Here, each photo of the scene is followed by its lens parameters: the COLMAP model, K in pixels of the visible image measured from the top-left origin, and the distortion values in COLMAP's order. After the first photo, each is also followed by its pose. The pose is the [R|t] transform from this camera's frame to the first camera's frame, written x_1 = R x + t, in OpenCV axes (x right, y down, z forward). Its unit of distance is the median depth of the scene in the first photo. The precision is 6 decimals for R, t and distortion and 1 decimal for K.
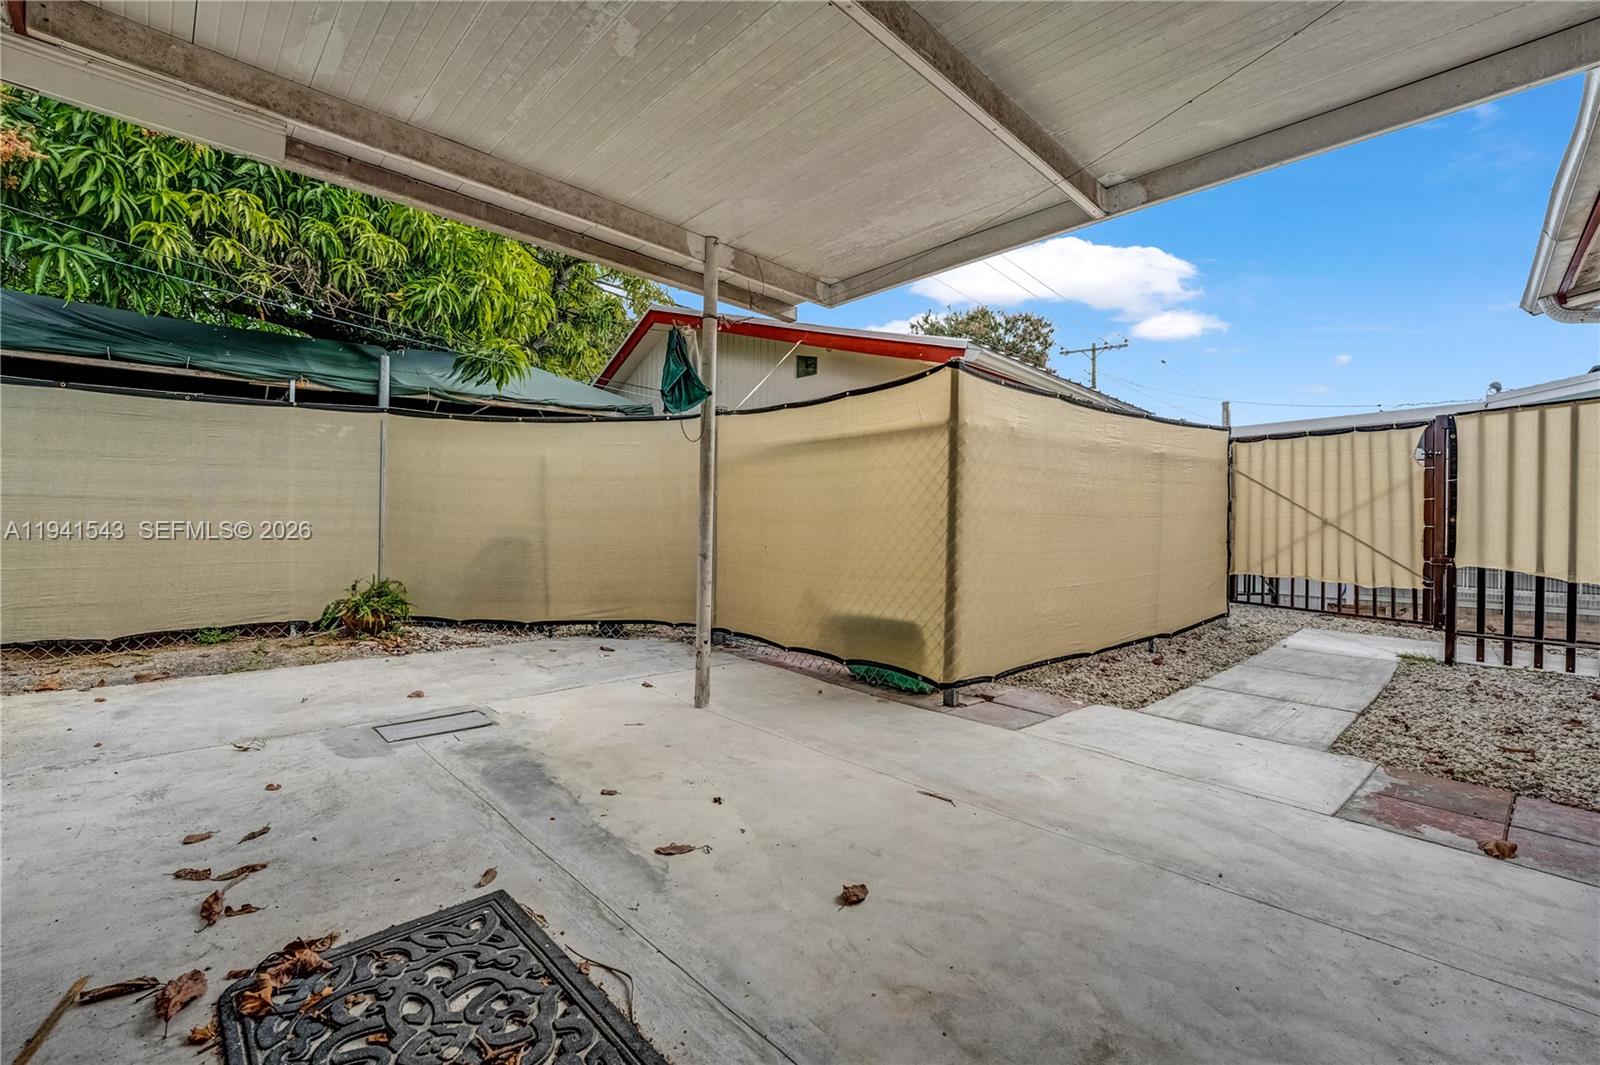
lens RADIAL K [[662.3, 0, 790.9], [0, 662.3, 517.8], [0, 0, 1]] dist [-0.021461, 0.000041]
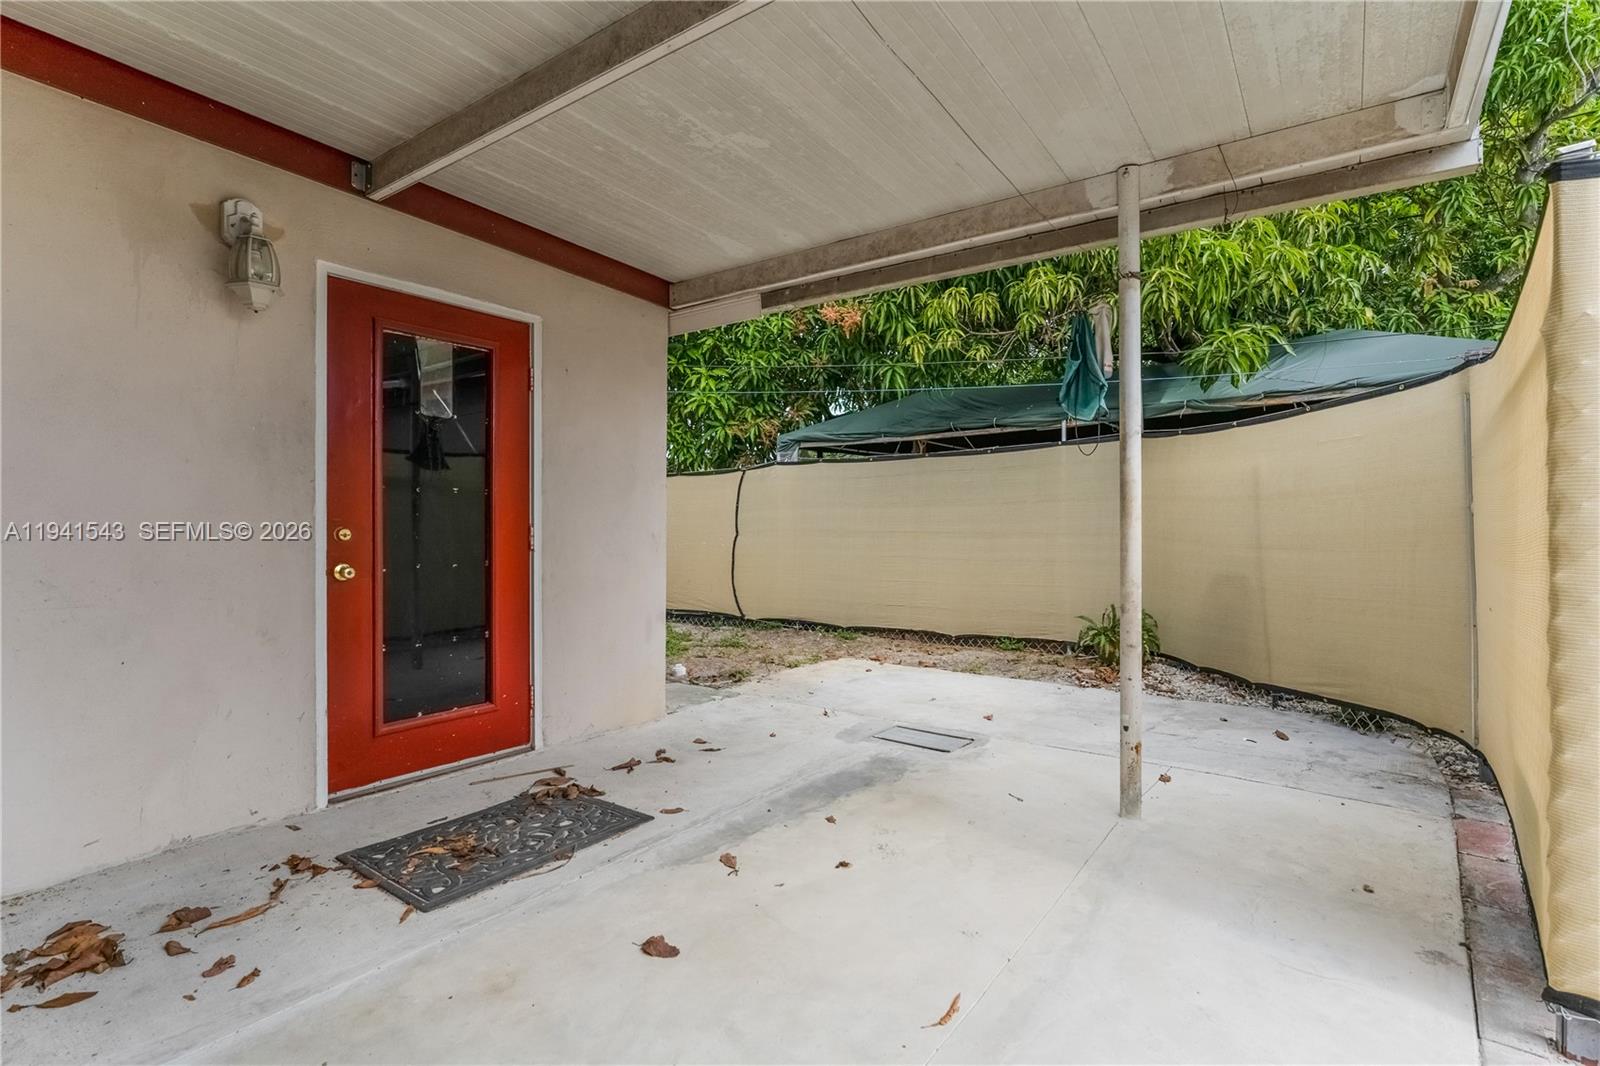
lens RADIAL K [[770.1, 0, 800.0], [0, 770.1, 533.0], [0, 0, 1]] dist [-0.003998, -0.000361]
pose [[0.177049, -0.010791, -0.984143, 0.800616], [0.007251, 0.999927, -0.009659, -0.025314], [0.984175, -0.005426, 0.177115, 0.629455]]
